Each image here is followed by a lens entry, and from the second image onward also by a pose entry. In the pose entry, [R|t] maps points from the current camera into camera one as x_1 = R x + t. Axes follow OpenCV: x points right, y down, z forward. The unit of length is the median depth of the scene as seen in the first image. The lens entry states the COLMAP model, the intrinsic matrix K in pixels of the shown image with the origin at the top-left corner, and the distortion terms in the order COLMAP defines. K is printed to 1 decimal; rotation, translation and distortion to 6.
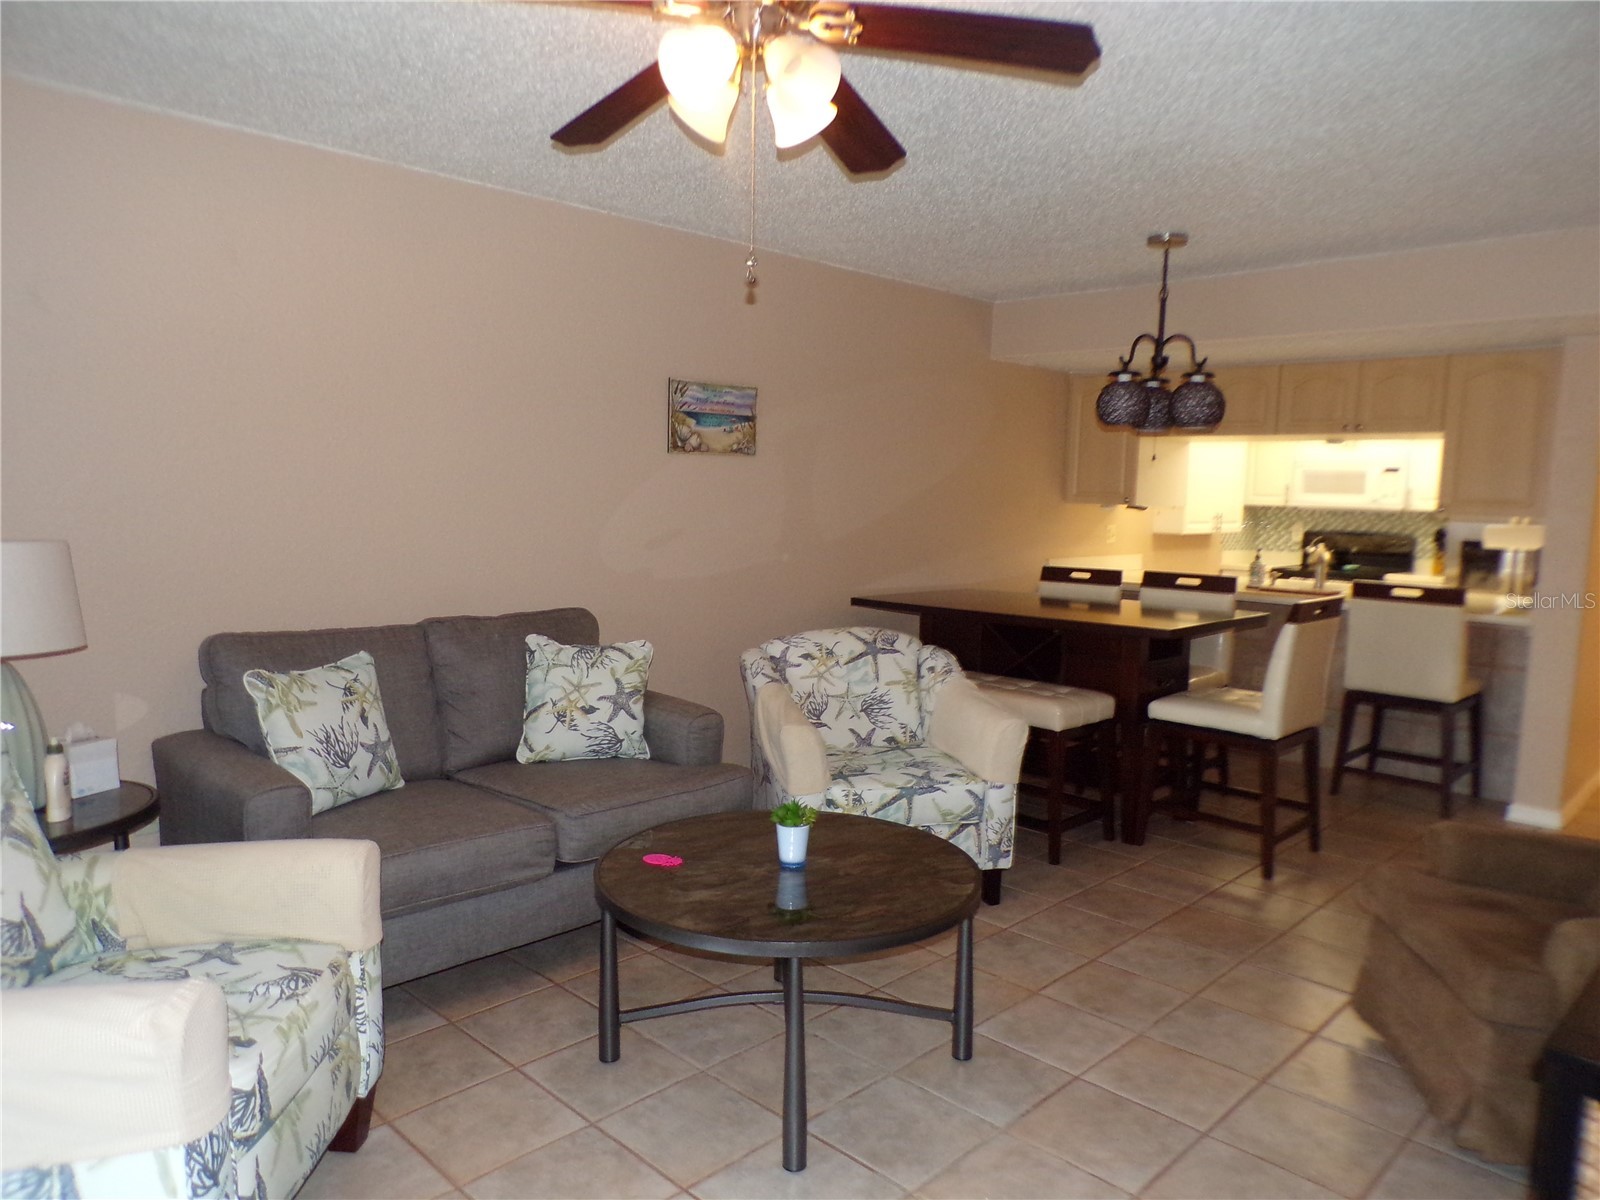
lens RADIAL K [[1092.3, 0, 801.2], [0, 1092.3, 616.1], [0, 0, 1]] dist [0.006094, 0.001322]
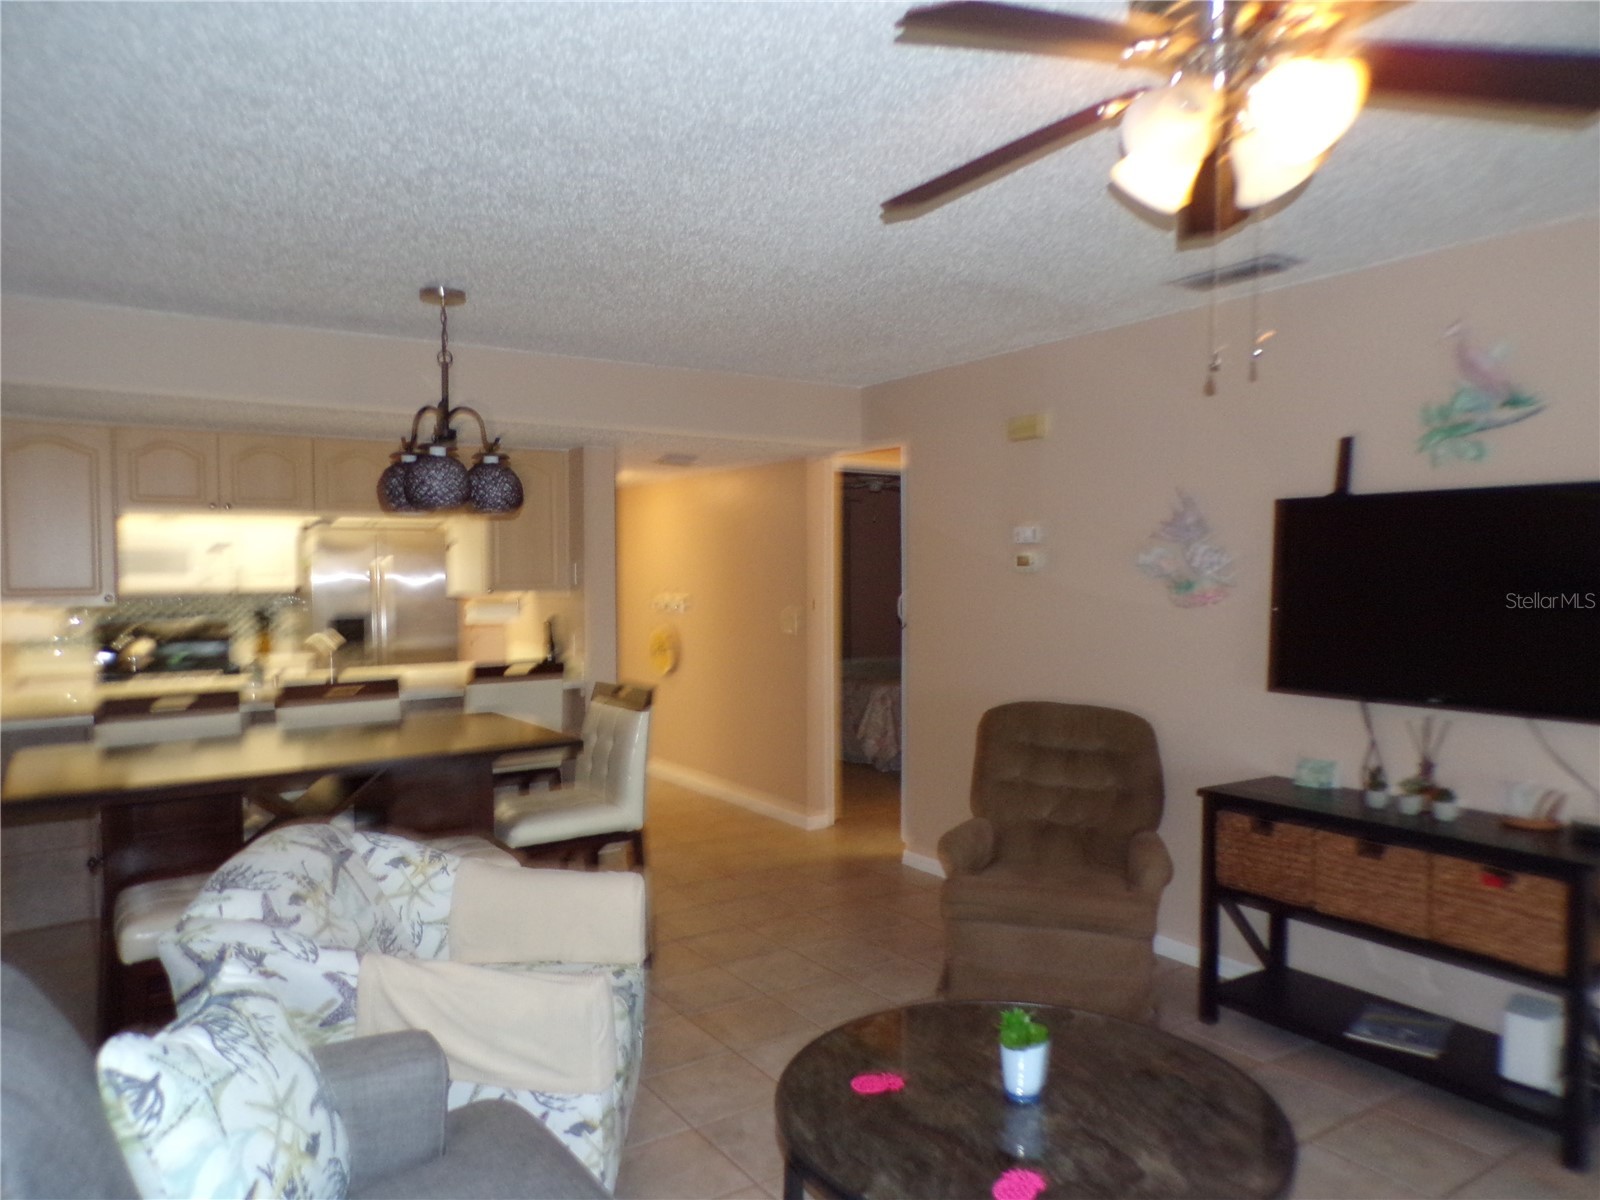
lens RADIAL K [[1091.6, 0, 825.5], [0, 1091.6, 604.6], [0, 0, 1]] dist [-0.008746, -0.002328]
pose [[0.193106, -0.053798, 0.979702, -0.485268], [0.121220, 0.992154, 0.030588, -0.098483], [-0.973661, 0.112853, 0.198113, 0.597006]]
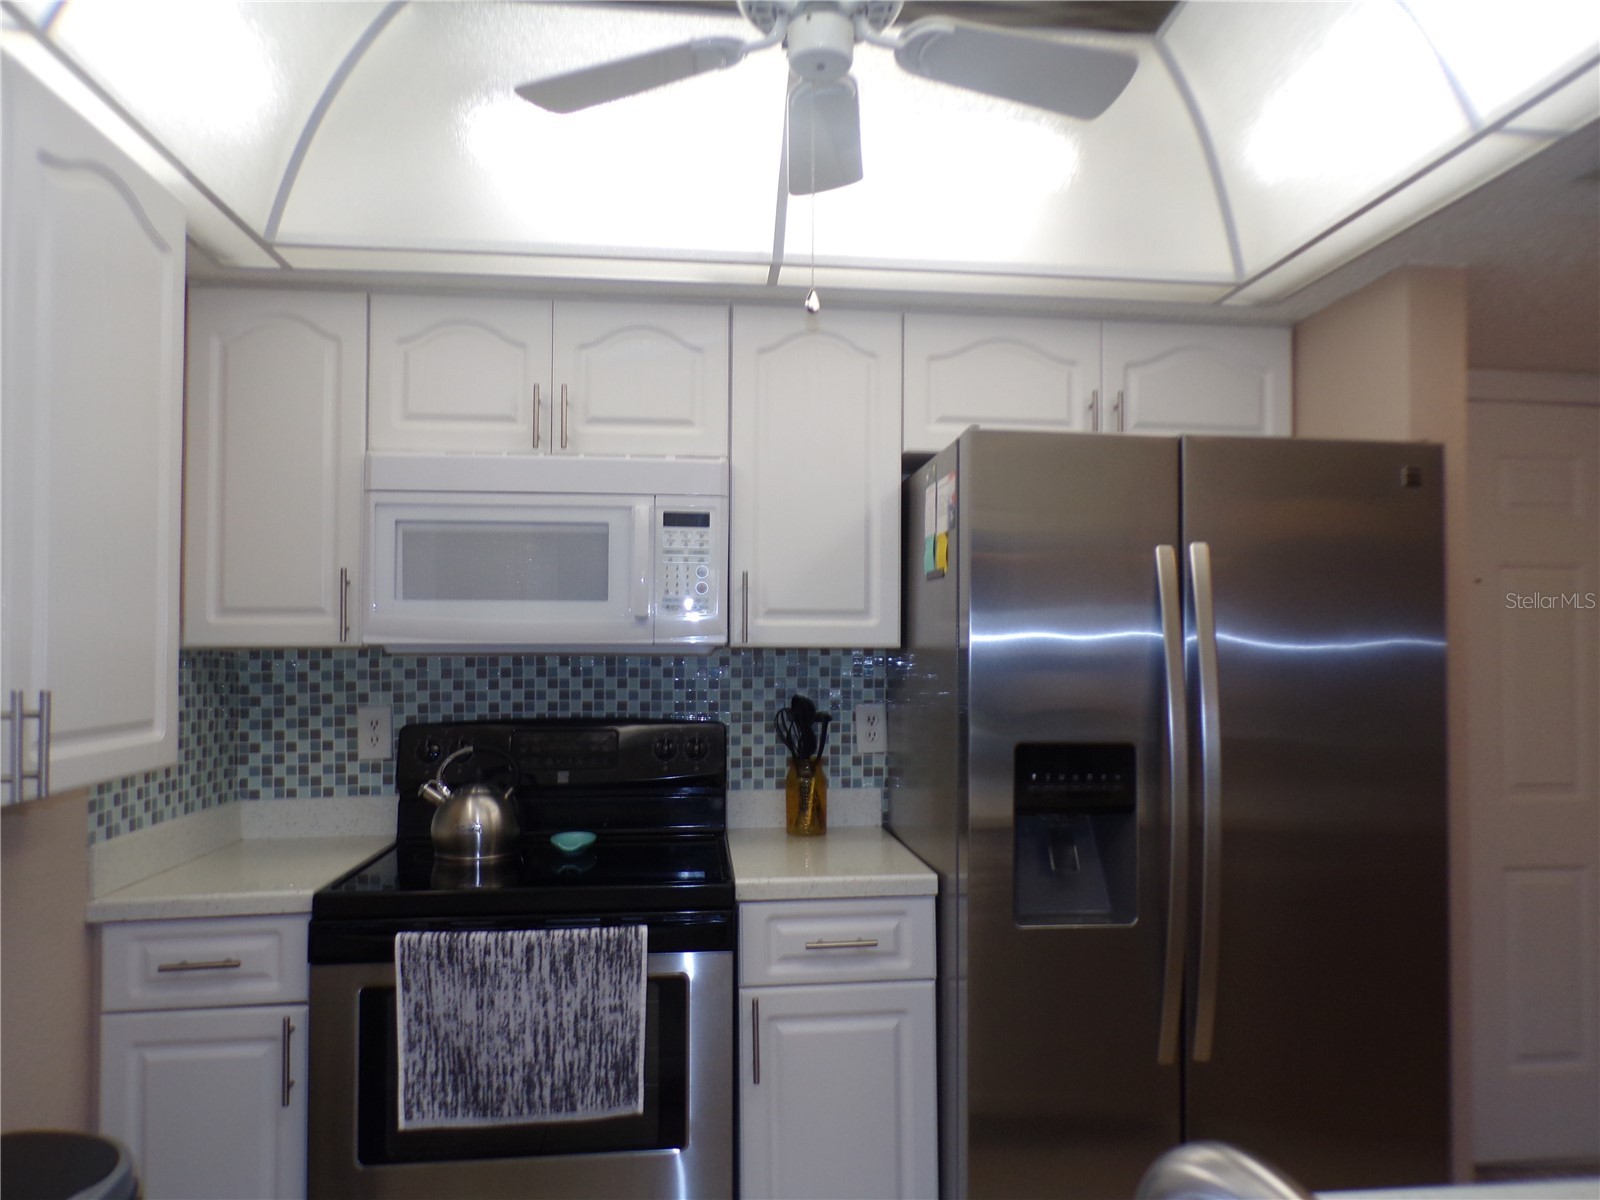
lens RADIAL K [[1107.5, 0, 809.9], [0, 1107.5, 600.5], [0, 0, 1]] dist [0.016645, 0.000278]
pose [[0.635978, 0.007852, 0.771667, 0.593588], [0.103609, 0.990026, -0.095465, -0.143352], [-0.764720, 0.140665, 0.628821, 1.442434]]
